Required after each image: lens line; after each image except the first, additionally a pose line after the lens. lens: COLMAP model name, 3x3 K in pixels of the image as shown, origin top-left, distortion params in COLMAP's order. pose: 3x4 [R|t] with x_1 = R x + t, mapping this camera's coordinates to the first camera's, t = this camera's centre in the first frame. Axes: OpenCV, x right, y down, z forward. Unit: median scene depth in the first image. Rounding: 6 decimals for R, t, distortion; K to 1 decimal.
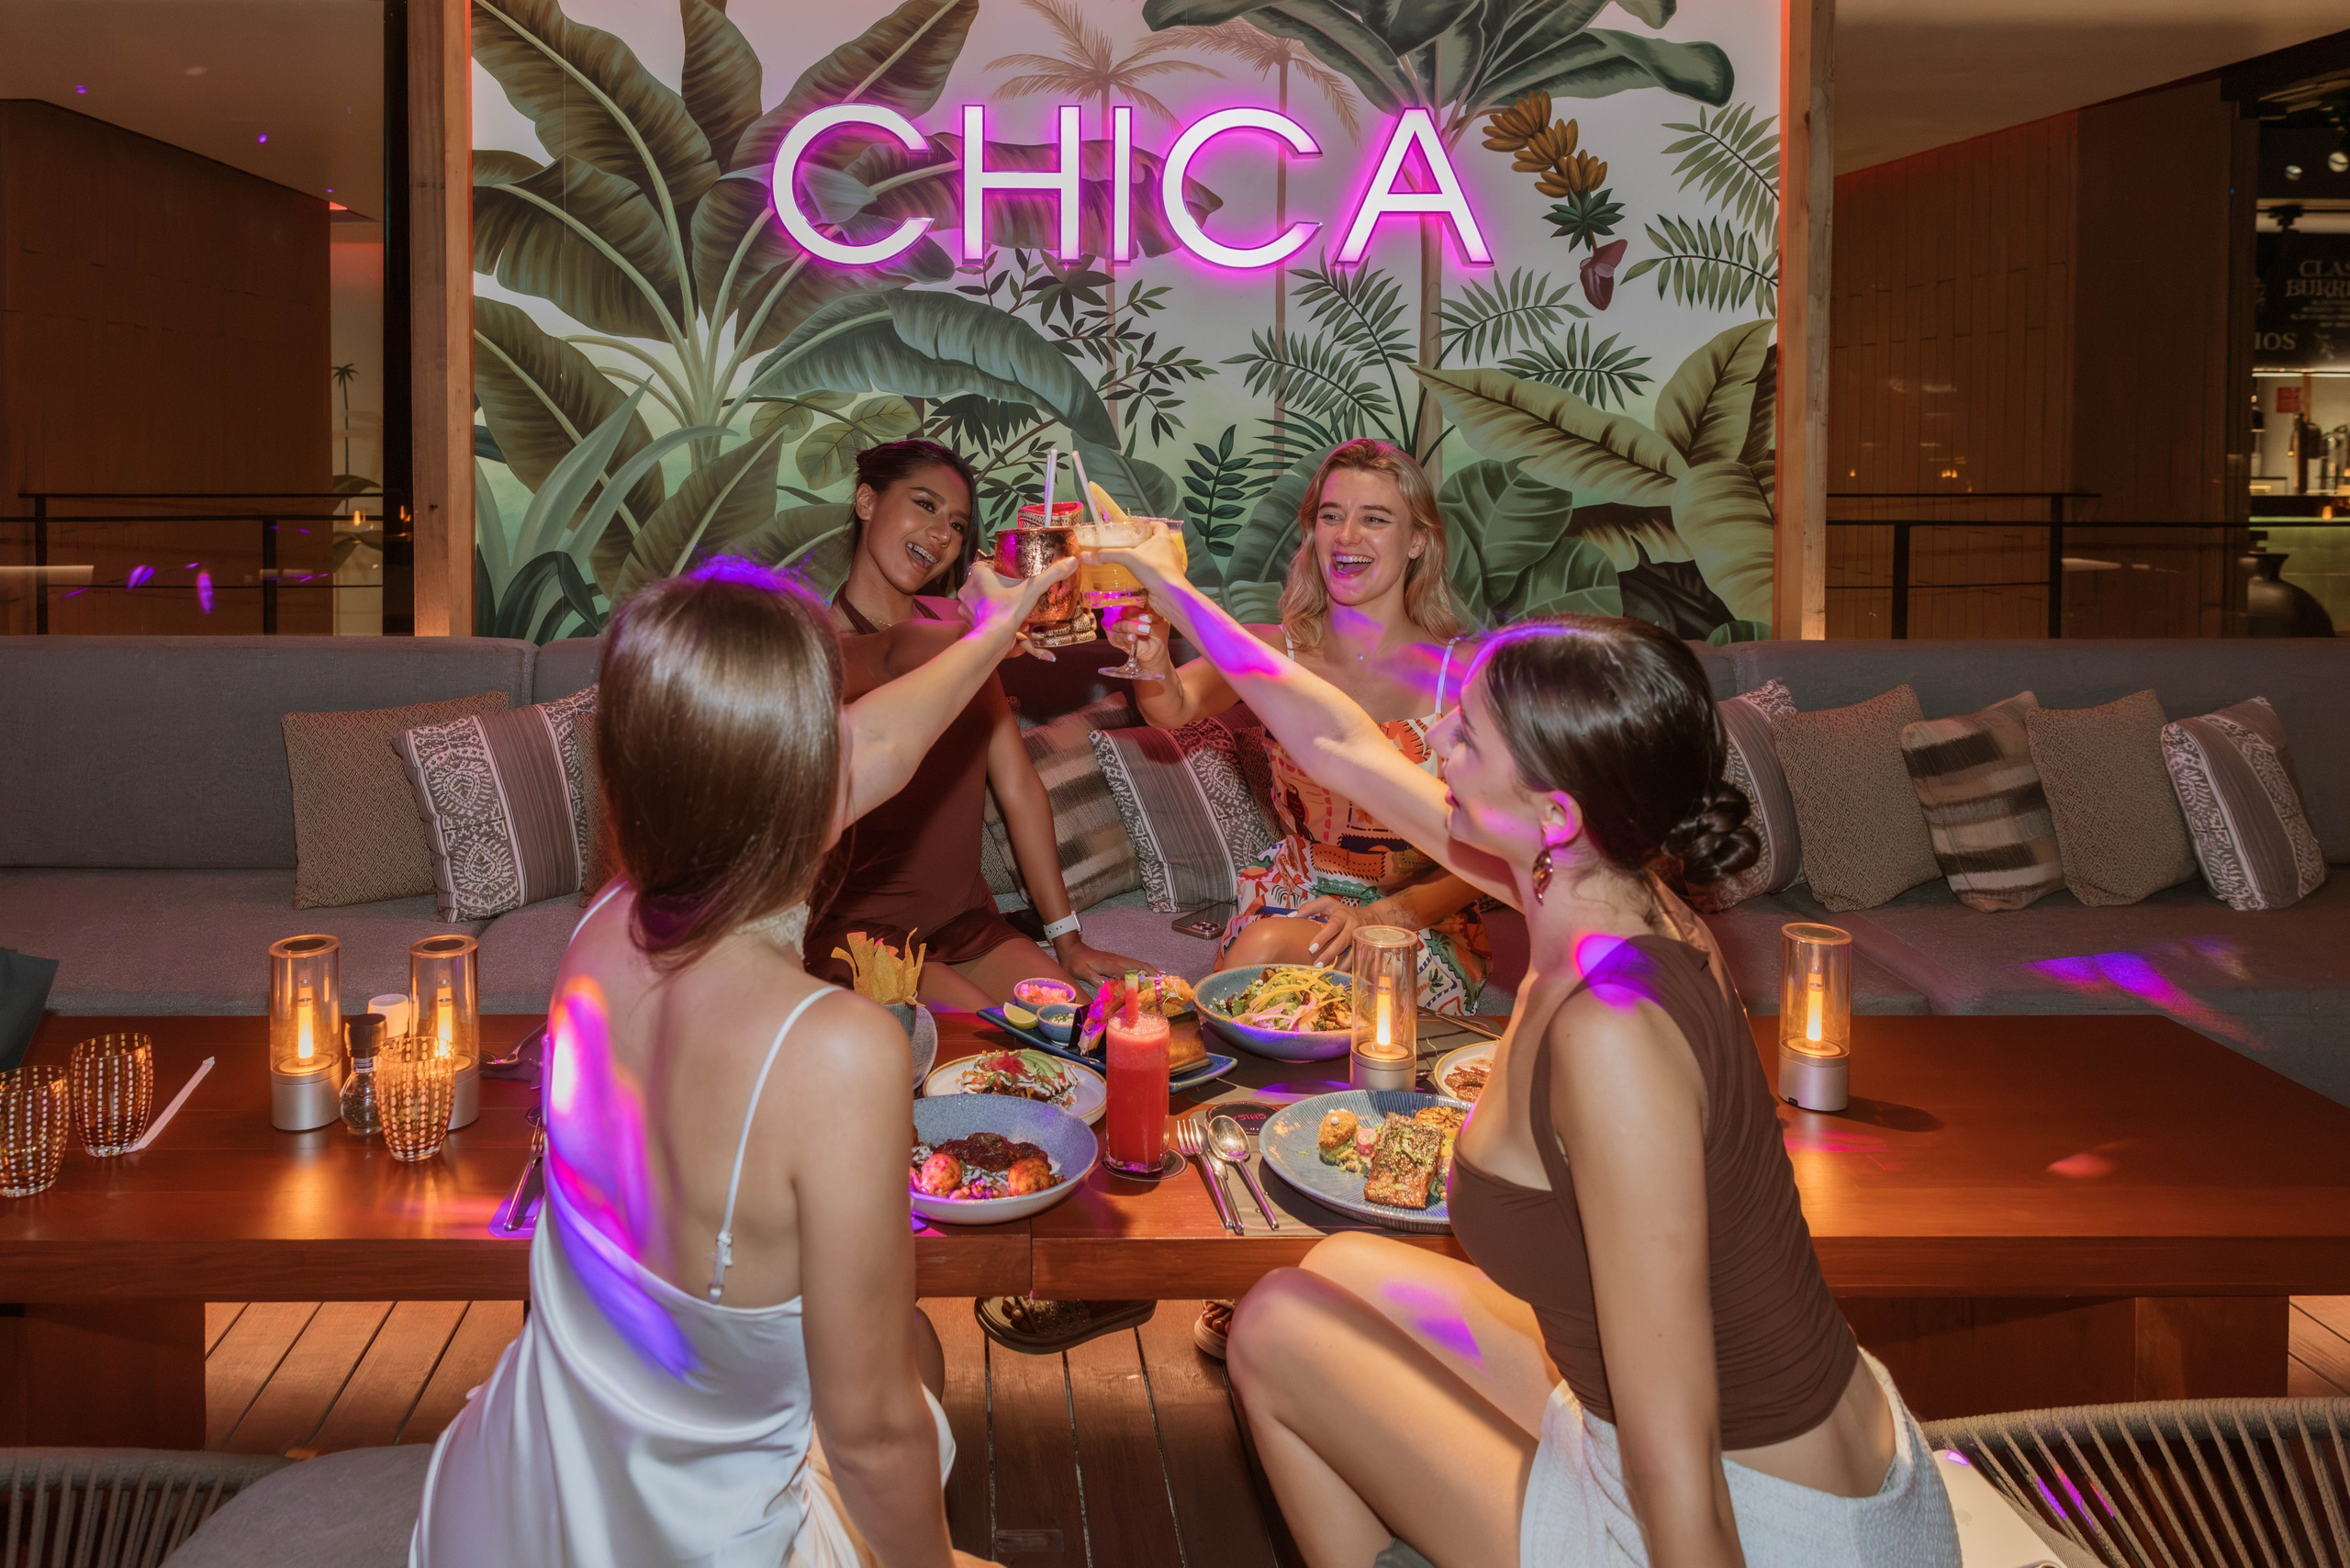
lens RADIAL K [[1665.3, 0, 1129.2], [0, 1665.3, 792.3], [0, 0, 1]] dist [-0.049323, -0.000718]
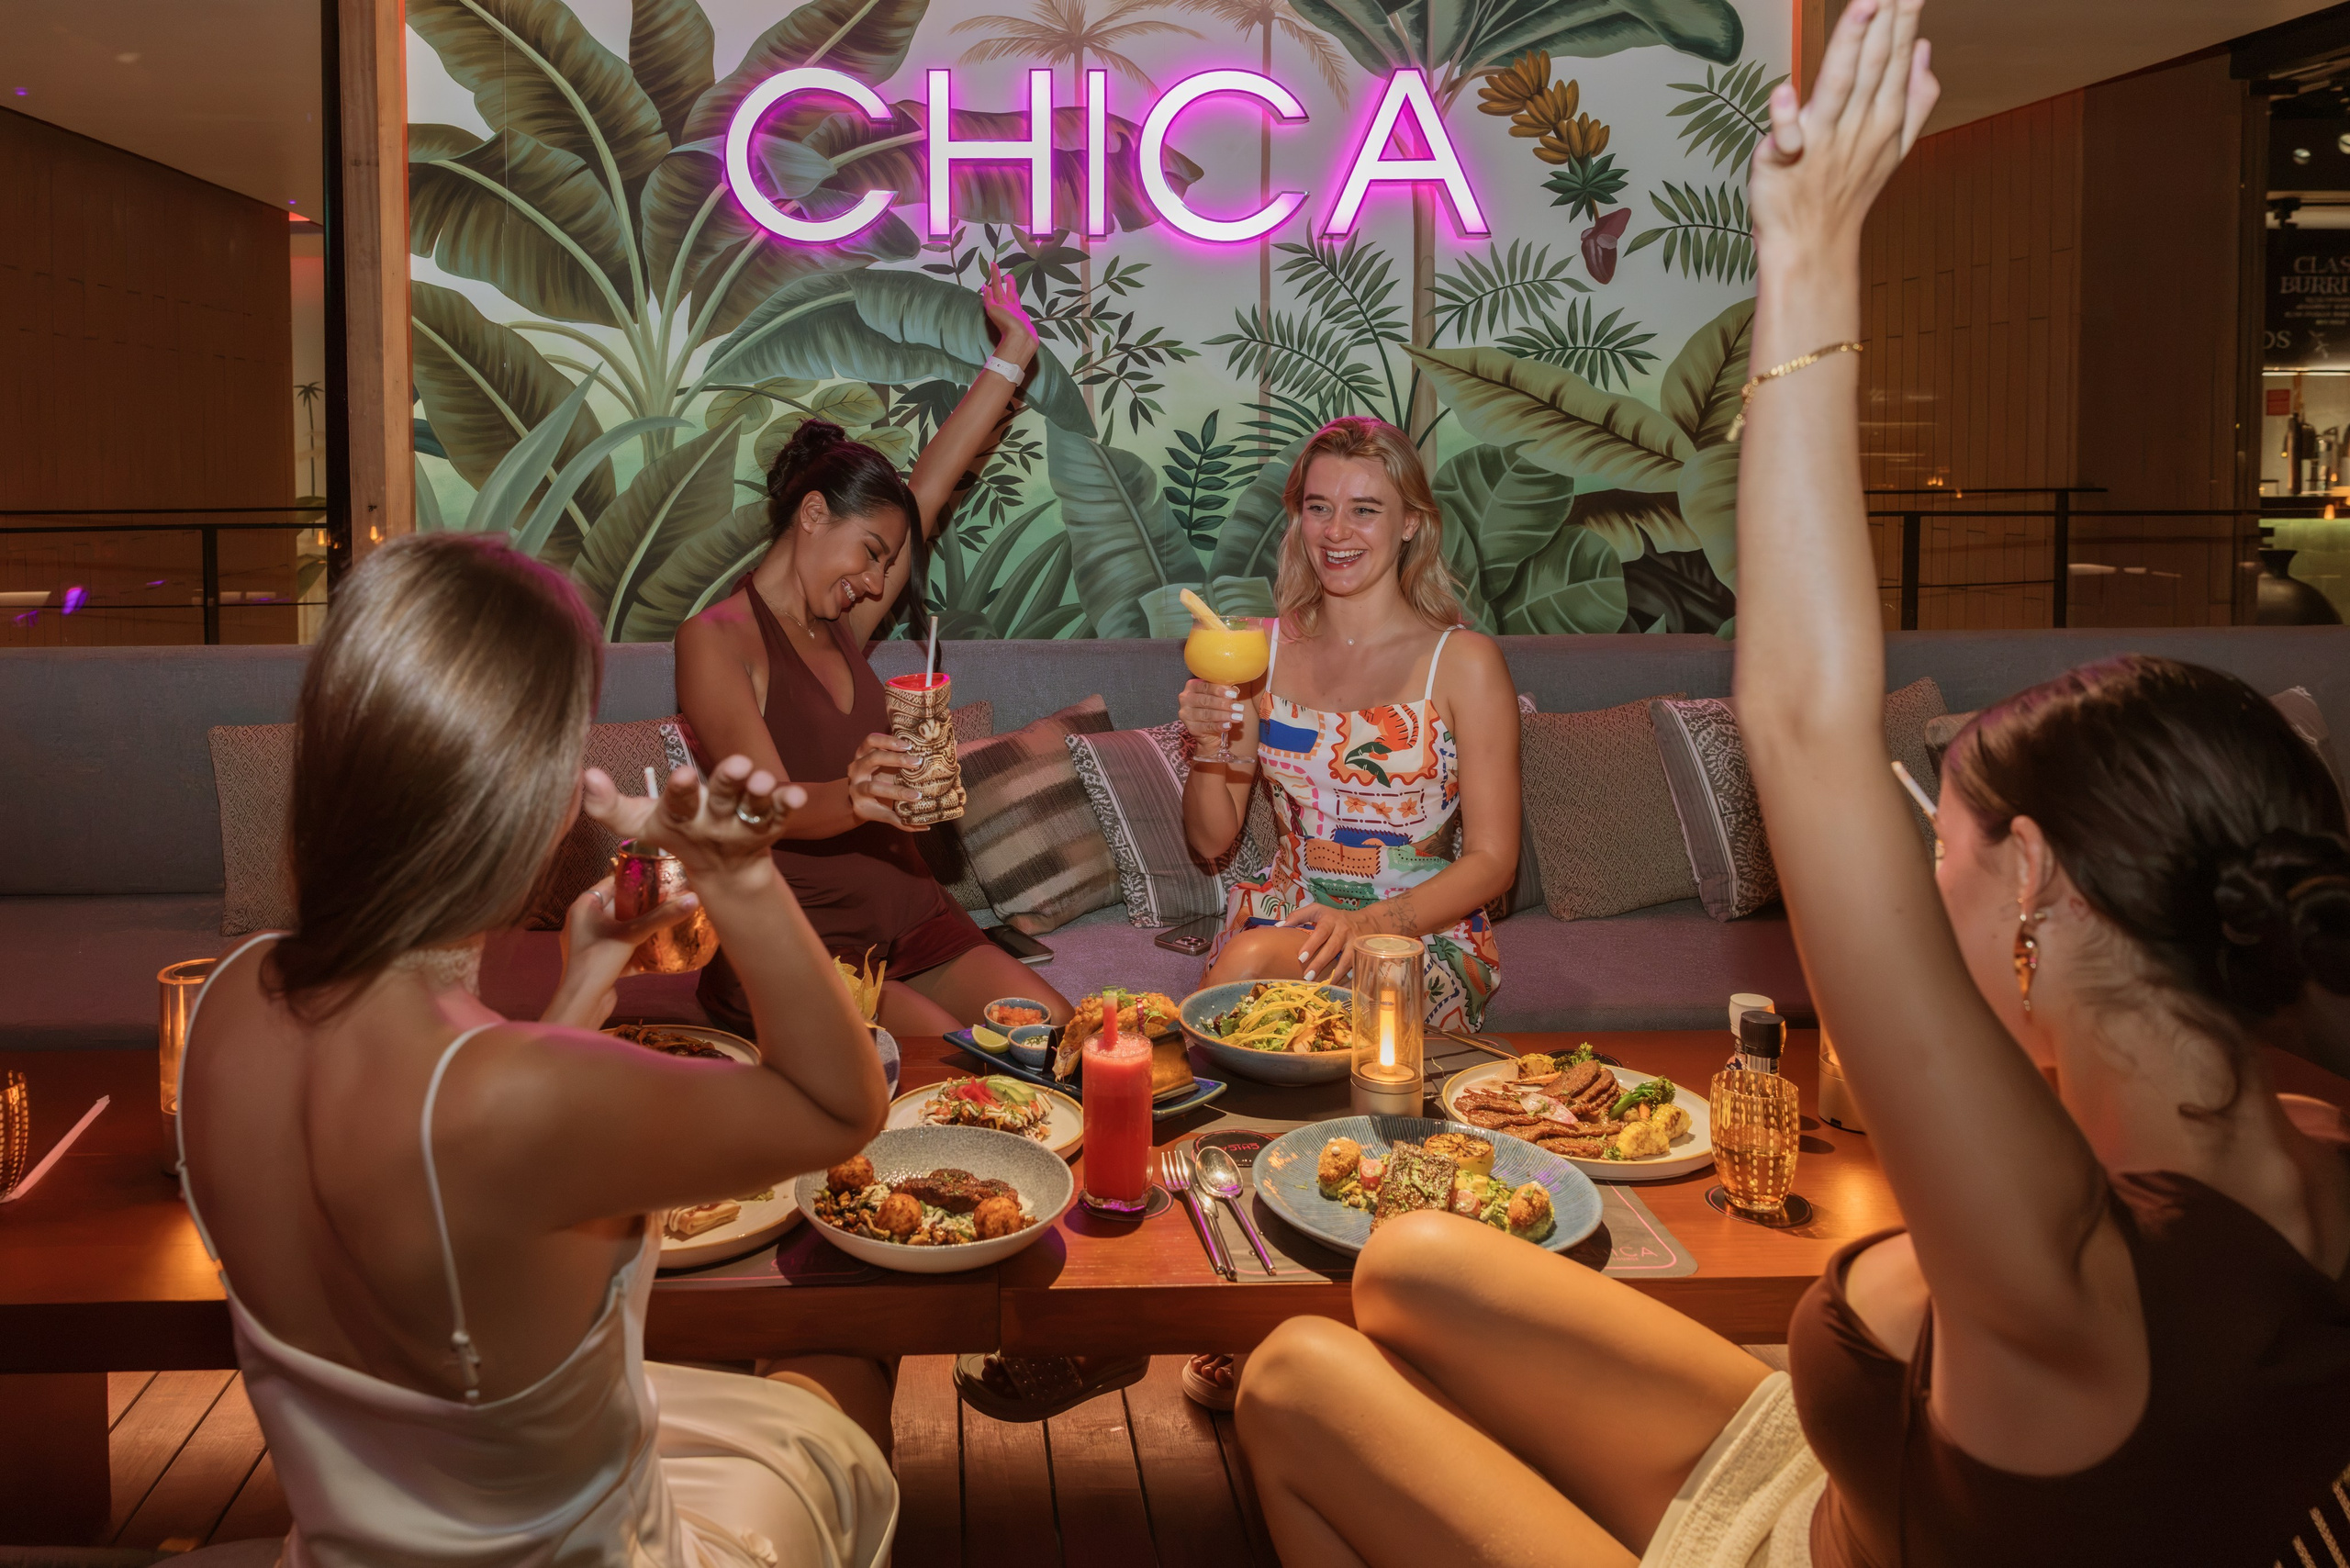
lens RADIAL K [[1573.3, 0, 1175.0], [0, 1573.3, 784.0], [0, 0, 1]] dist [-0.034211, 0.001240]
pose [[0.999262, -0.006321, 0.037900, 0.004075], [0.007375, 0.999588, -0.027737, 0.016915], [-0.037709, 0.027996, 0.998897, 0.114830]]
